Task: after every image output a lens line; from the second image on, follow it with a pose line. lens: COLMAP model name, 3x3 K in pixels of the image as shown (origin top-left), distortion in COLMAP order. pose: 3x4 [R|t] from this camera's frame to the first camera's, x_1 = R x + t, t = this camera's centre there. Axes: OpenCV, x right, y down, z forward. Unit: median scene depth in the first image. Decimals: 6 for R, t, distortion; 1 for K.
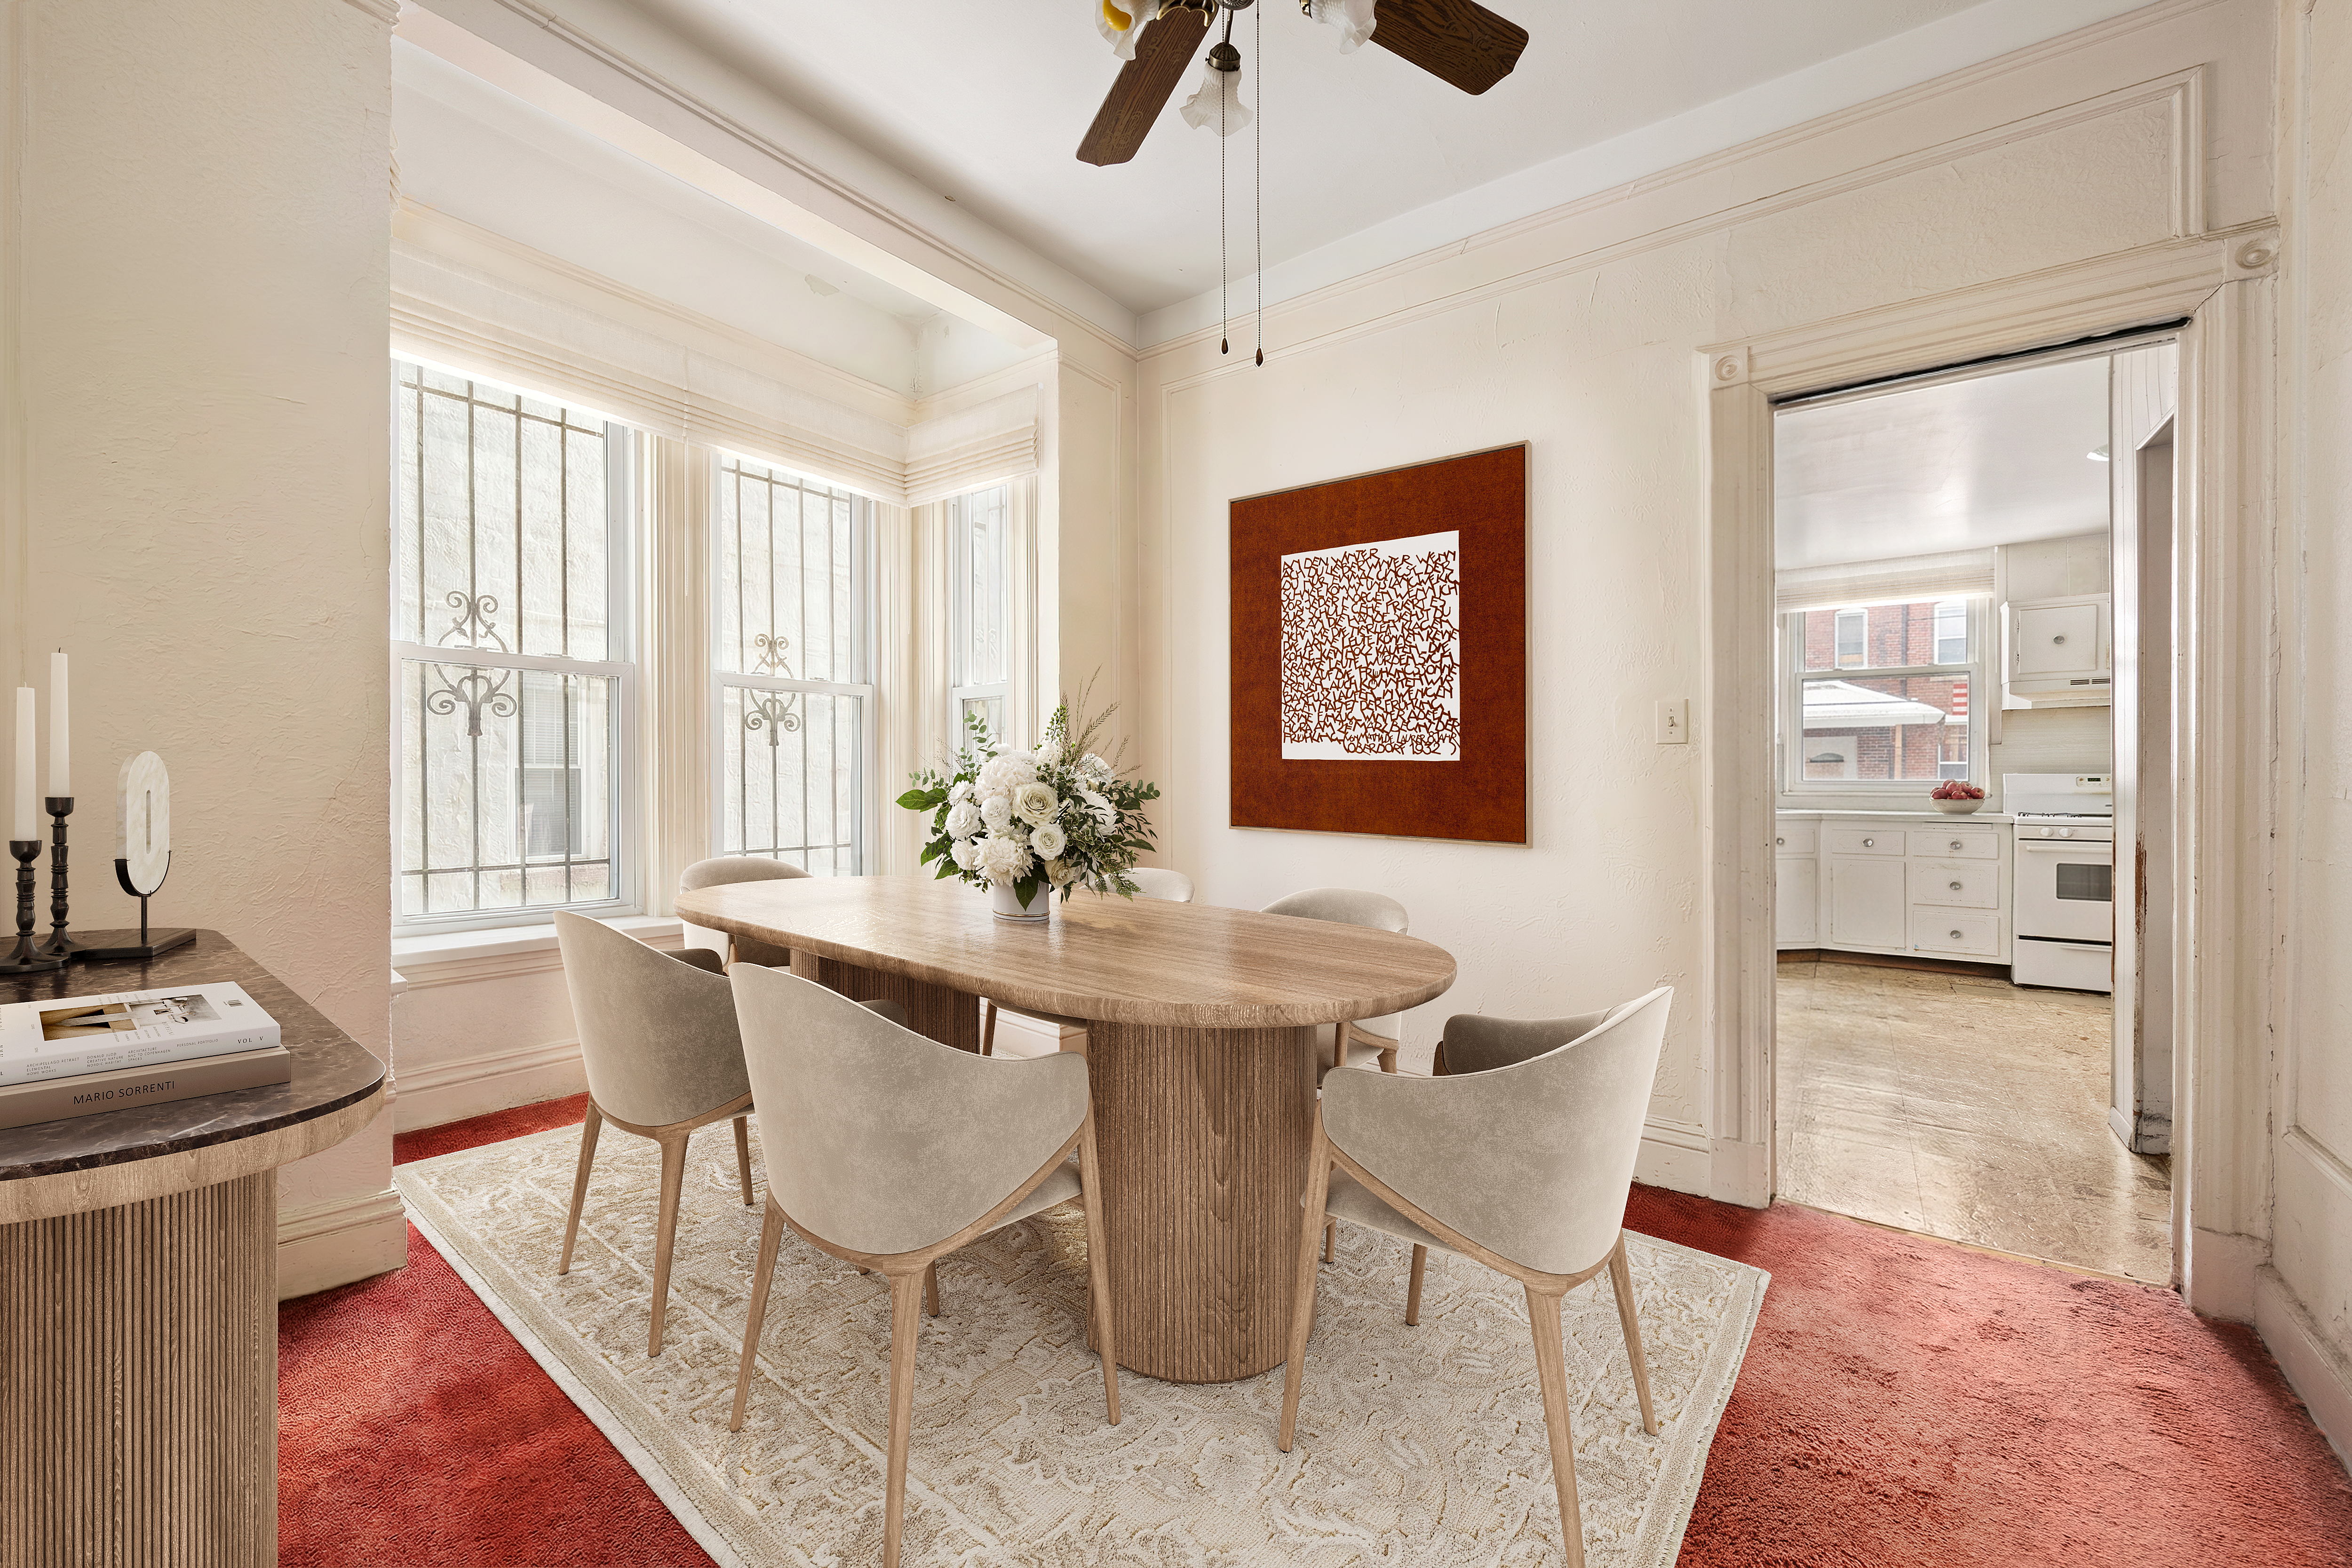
lens RADIAL K [[941.3, 0, 1181.4], [0, 941.3, 793.7], [0, 0, 1]] dist [0.000759, 0.000108]
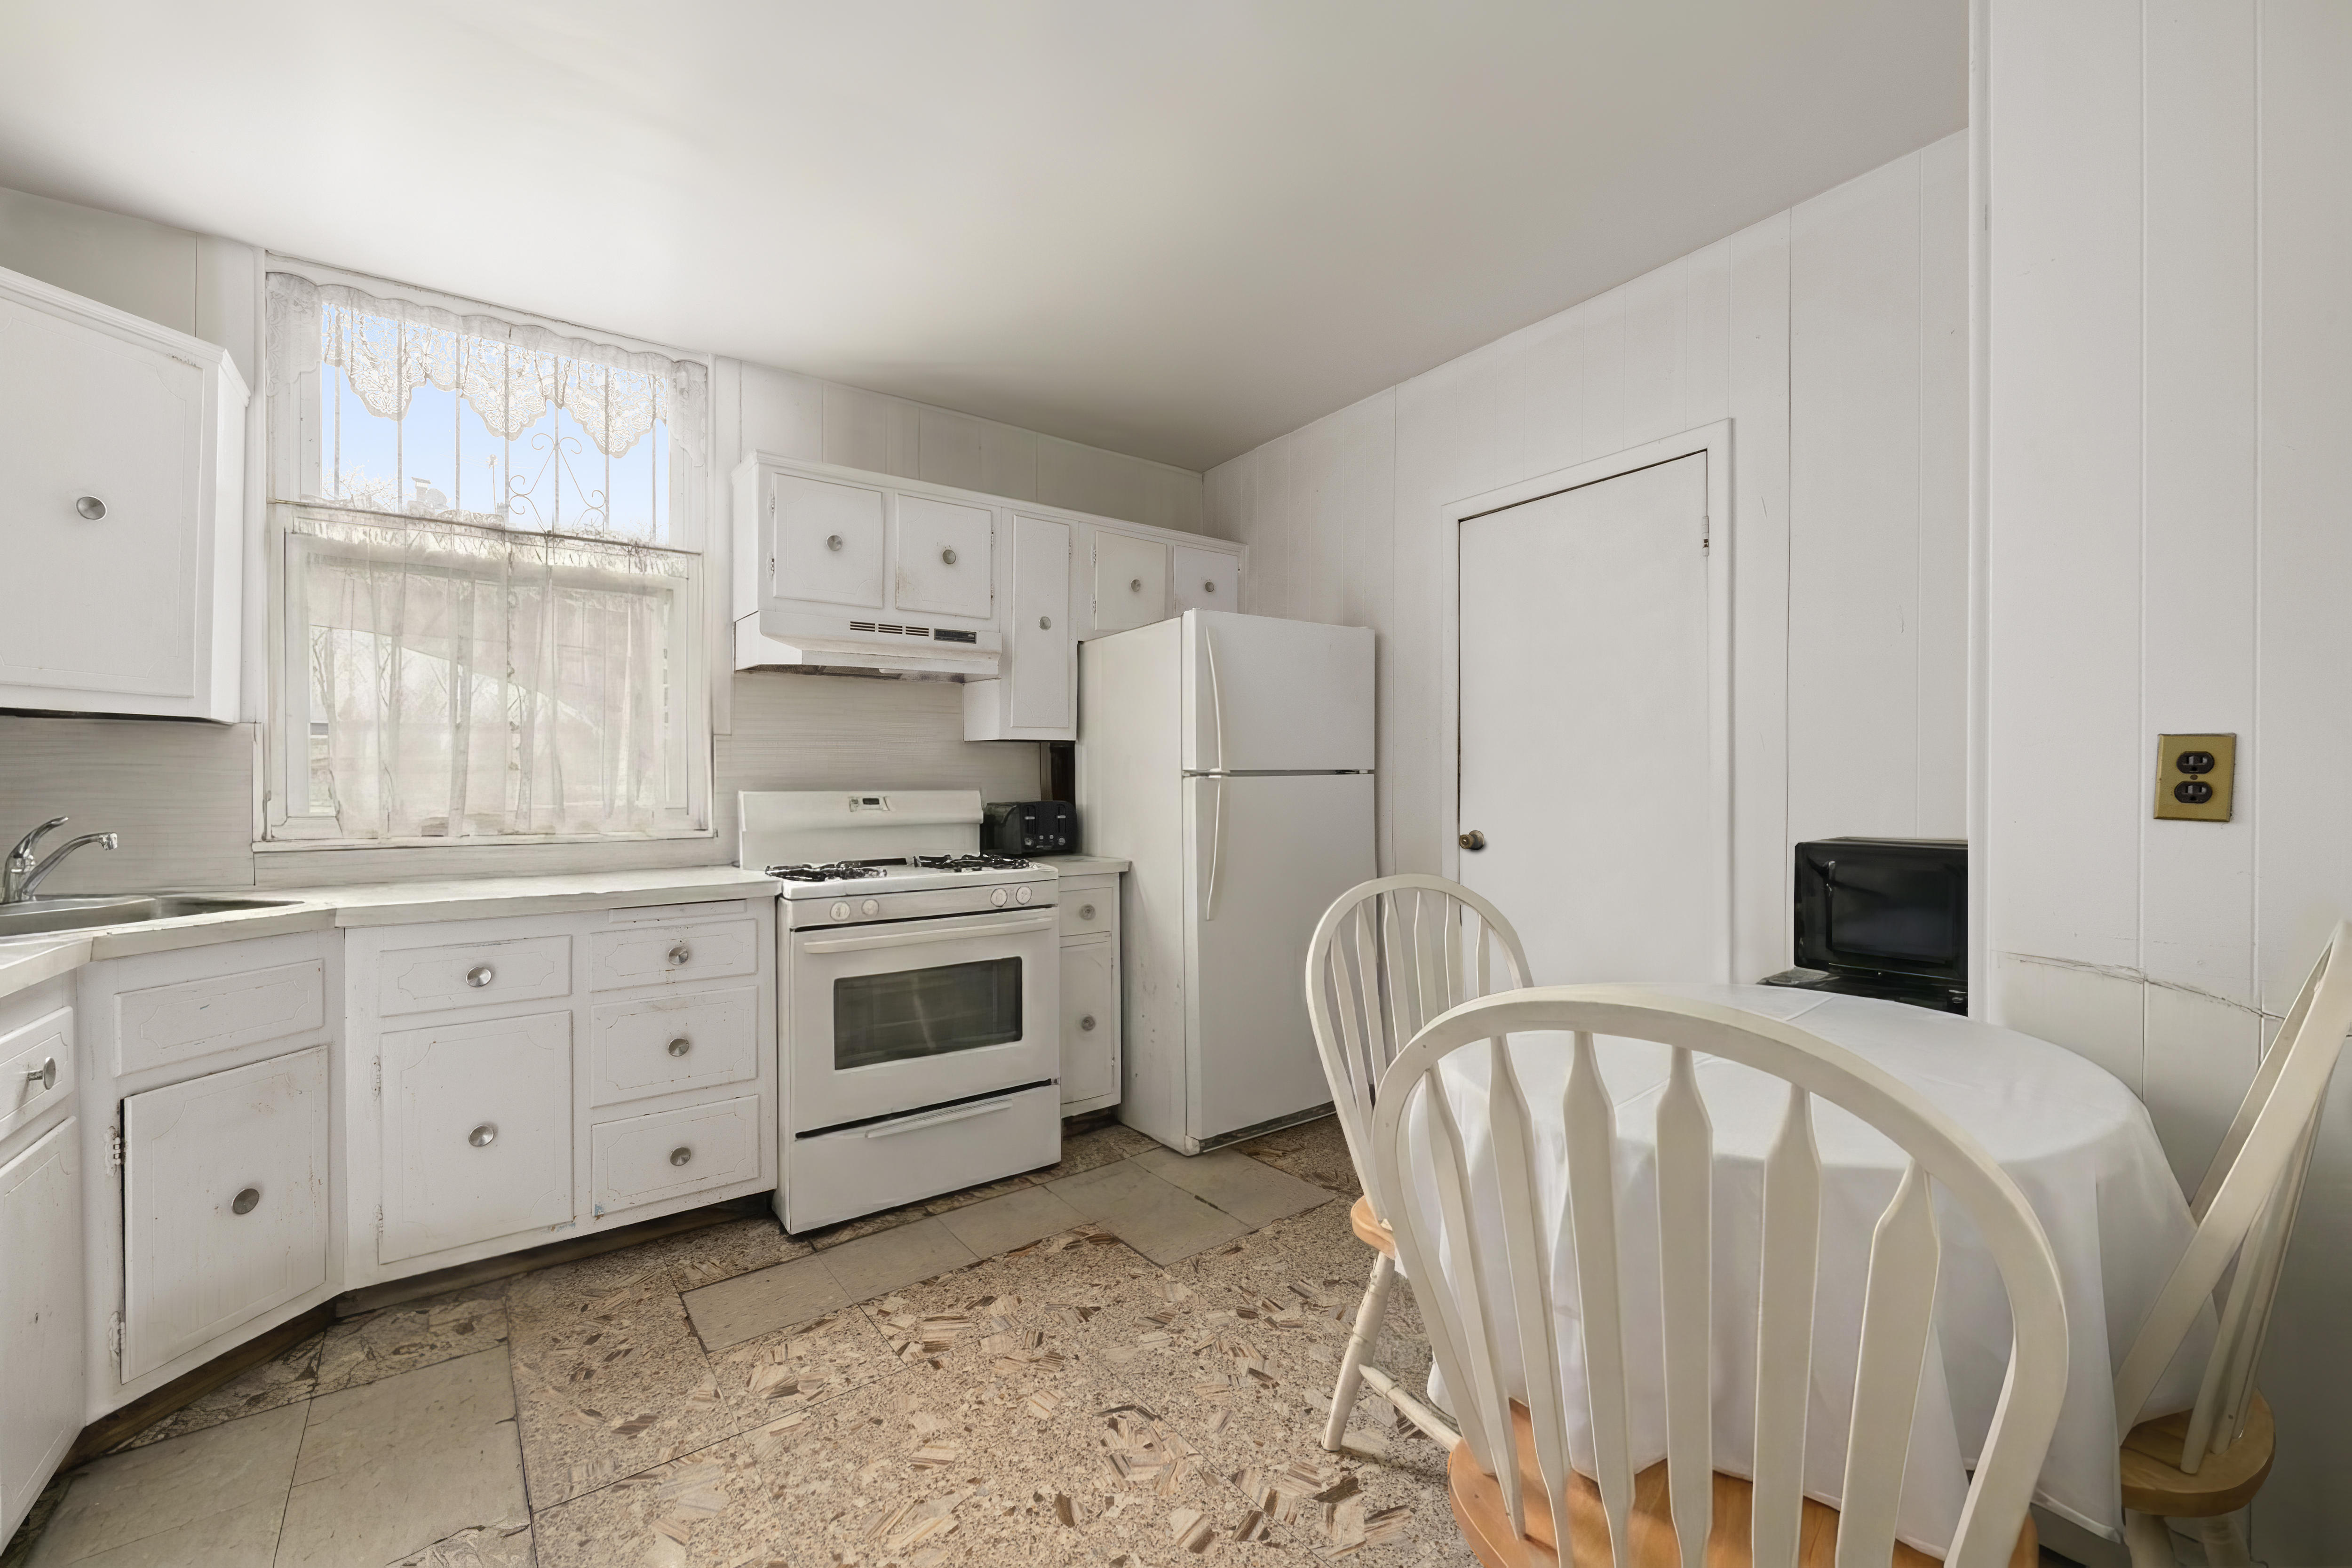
lens RADIAL K [[941.3, 0, 1186.7], [0, 941.3, 774.8], [0, 0, 1]] dist [0.000759, 0.000108]
pose [[0.236859, -0.000217, 0.971544, 0.448174], [-0.006311, 0.999979, 0.001762, -0.032648], [-0.971524, -0.006548, 0.236852, 0.663934]]
